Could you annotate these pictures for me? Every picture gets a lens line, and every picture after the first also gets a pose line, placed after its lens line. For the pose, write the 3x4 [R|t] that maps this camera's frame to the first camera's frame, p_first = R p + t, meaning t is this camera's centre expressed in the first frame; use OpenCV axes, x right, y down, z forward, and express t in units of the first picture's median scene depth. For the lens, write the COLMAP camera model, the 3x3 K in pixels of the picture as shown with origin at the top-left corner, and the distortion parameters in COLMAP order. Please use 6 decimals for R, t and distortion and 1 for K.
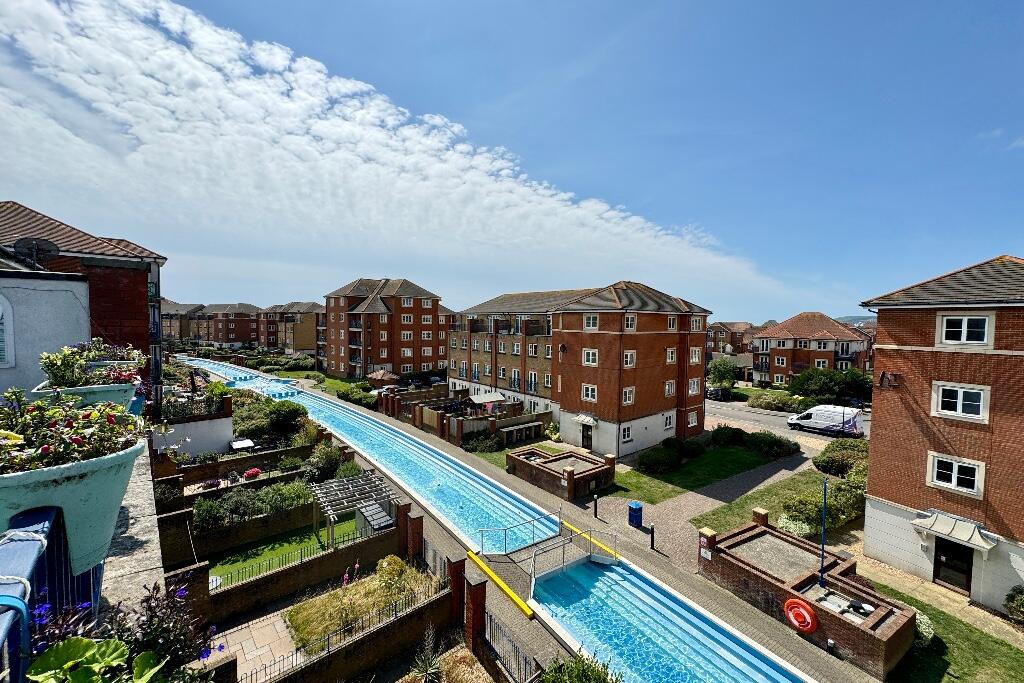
lens RADIAL K [[408.3, 0, 511.2], [0, 408.3, 341.3], [0, 0, 1]] dist [-0.001863, 0.000512]
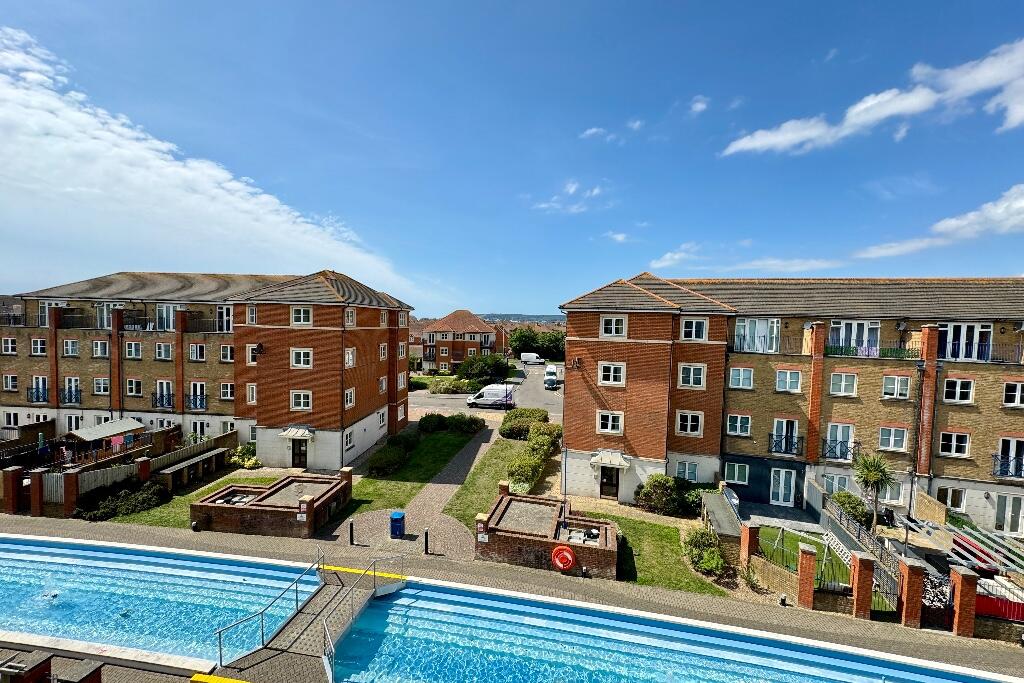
lens RADIAL K [[406.7, 0, 512.0], [0, 406.7, 341.5], [0, 0, 1]] dist [-0.001815, 0.000426]
pose [[0.683842, -0.029168, 0.729047, -0.119159], [0.017917, 0.999571, 0.023185, -0.006601], [-0.729410, -0.002793, 0.684071, 0.117018]]
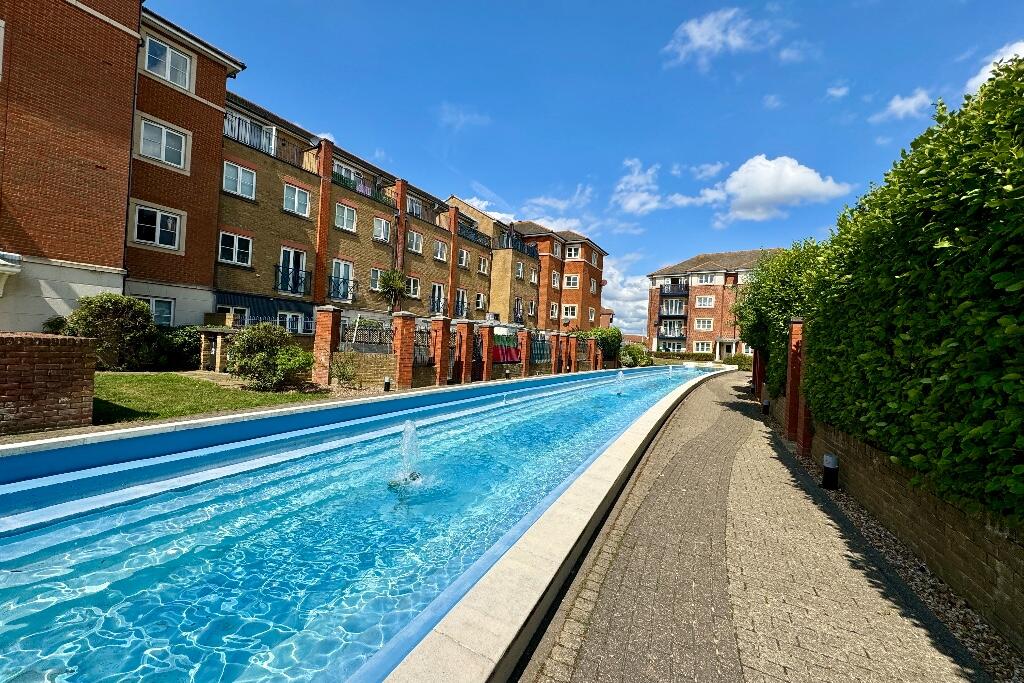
lens RADIAL K [[406.7, 0, 512.0], [0, 406.7, 341.5], [0, 0, 1]] dist [-0.001815, 0.000426]
pose [[-0.550689, -0.043661, 0.833568, 0.084554], [-0.025272, 0.999045, 0.035633, 0.262651], [-0.834328, -0.001443, -0.551267, 0.316854]]
